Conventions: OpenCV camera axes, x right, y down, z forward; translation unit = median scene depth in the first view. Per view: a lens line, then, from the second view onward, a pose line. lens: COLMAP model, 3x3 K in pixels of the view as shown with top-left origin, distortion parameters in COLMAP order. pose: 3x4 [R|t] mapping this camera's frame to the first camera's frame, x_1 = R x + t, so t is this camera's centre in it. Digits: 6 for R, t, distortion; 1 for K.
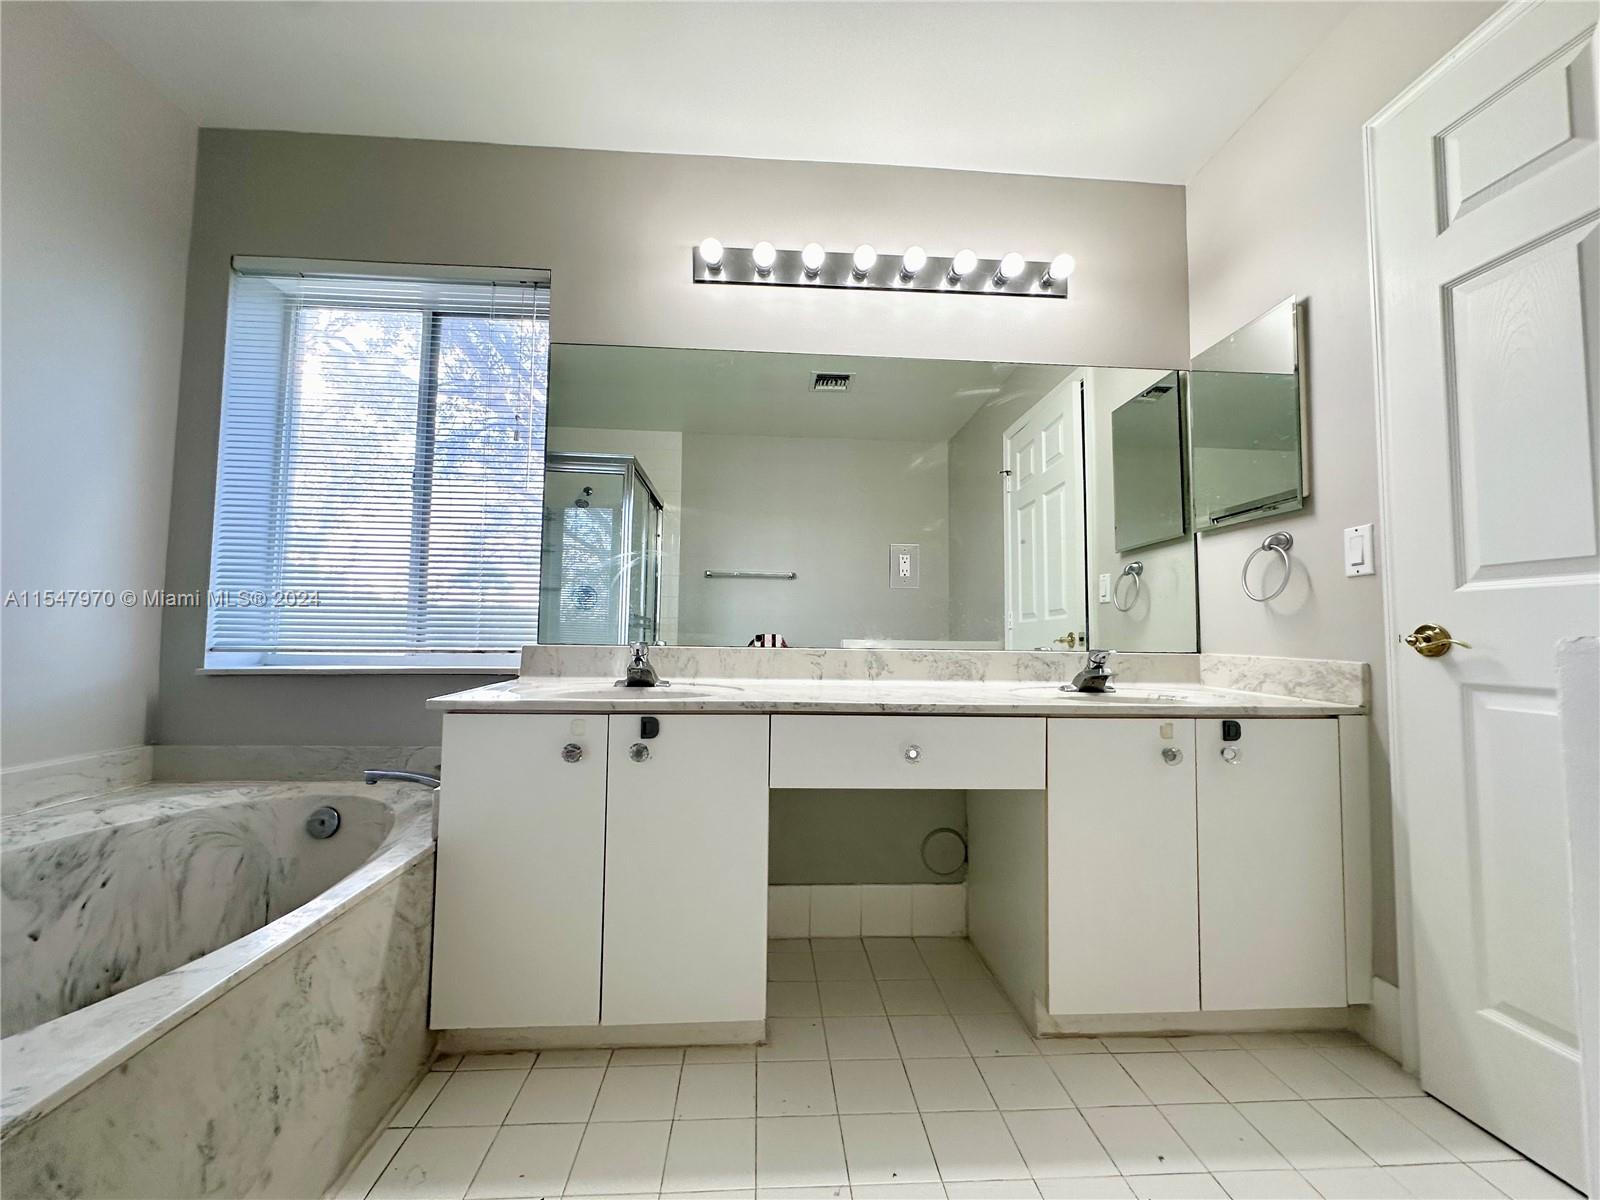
lens RADIAL K [[638.2, 0, 799.5], [0, 638.2, 598.1], [0, 0, 1]] dist [-0.002792, 0.000982]
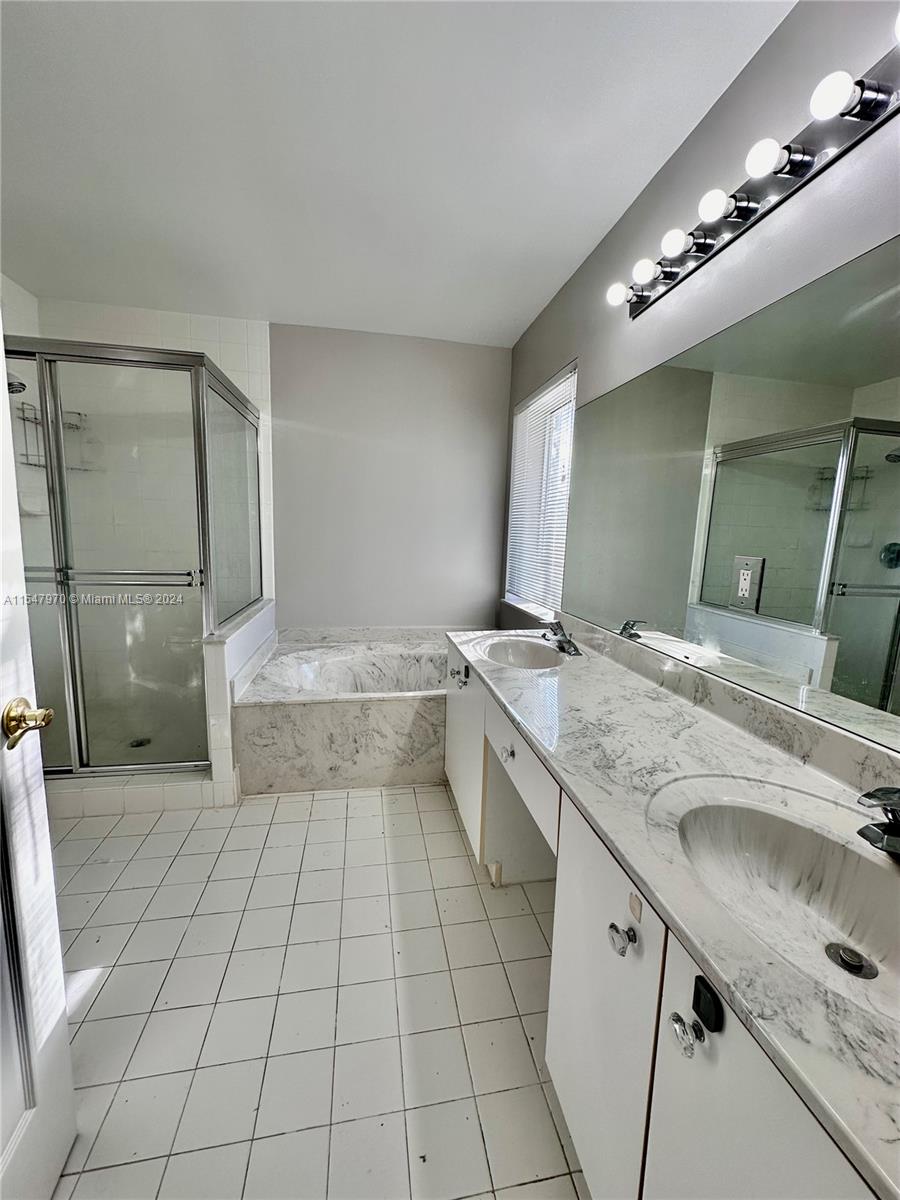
lens RADIAL K [[478.7, 0, 450.0], [0, 478.7, 600.0], [0, 0, 1]] dist [-0.002792, 0.000982]
pose [[0.117883, 0.133446, -0.984020, 0.985393], [0.029755, 0.990010, 0.137823, -0.171184], [0.992582, -0.045527, 0.112735, 0.768508]]
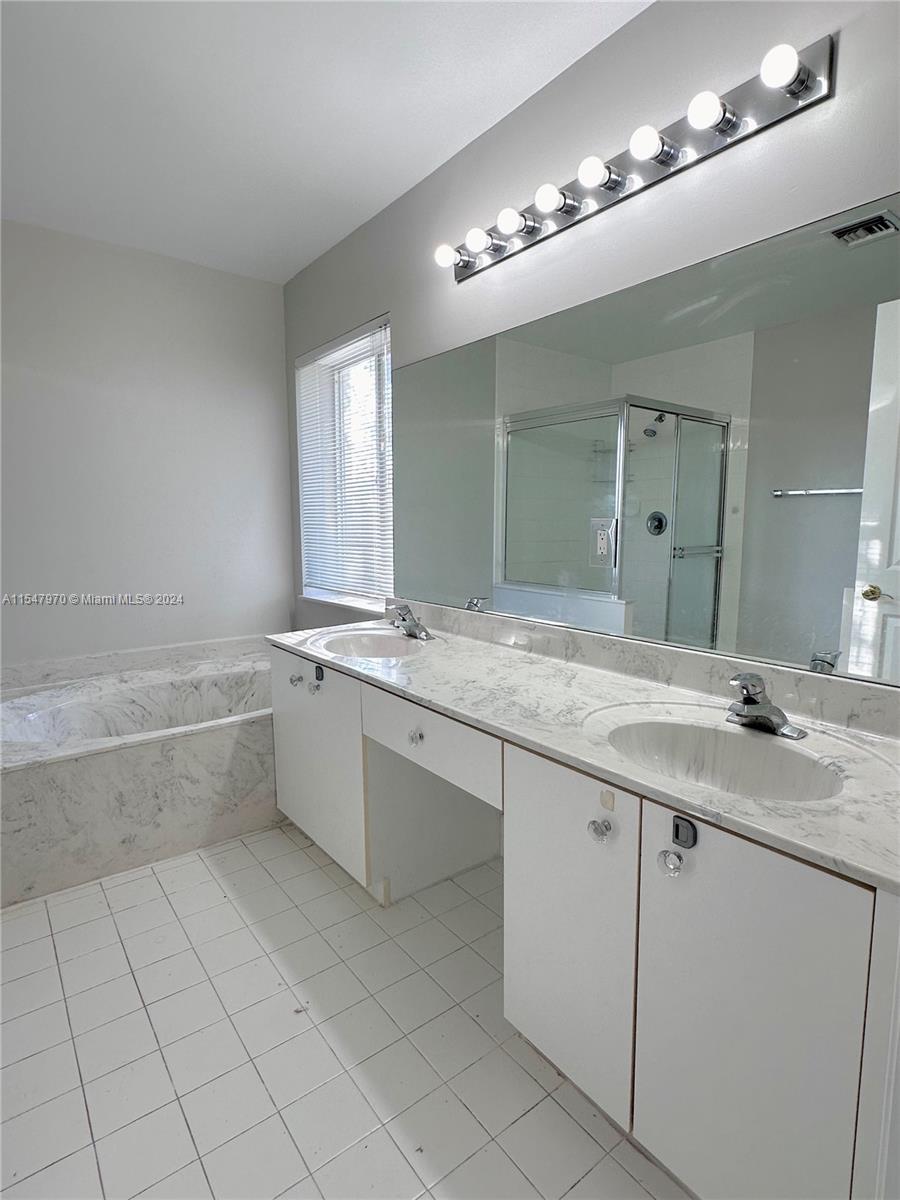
lens RADIAL K [[627.9, 0, 448.1], [0, 627.9, 599.9], [0, 0, 1]] dist [-0.003538, 0.001690]
pose [[0.550428, 0.089582, -0.830063, 1.079317], [0.062436, 0.987026, 0.147924, -0.158358], [0.832545, -0.133247, 0.537694, 0.455396]]
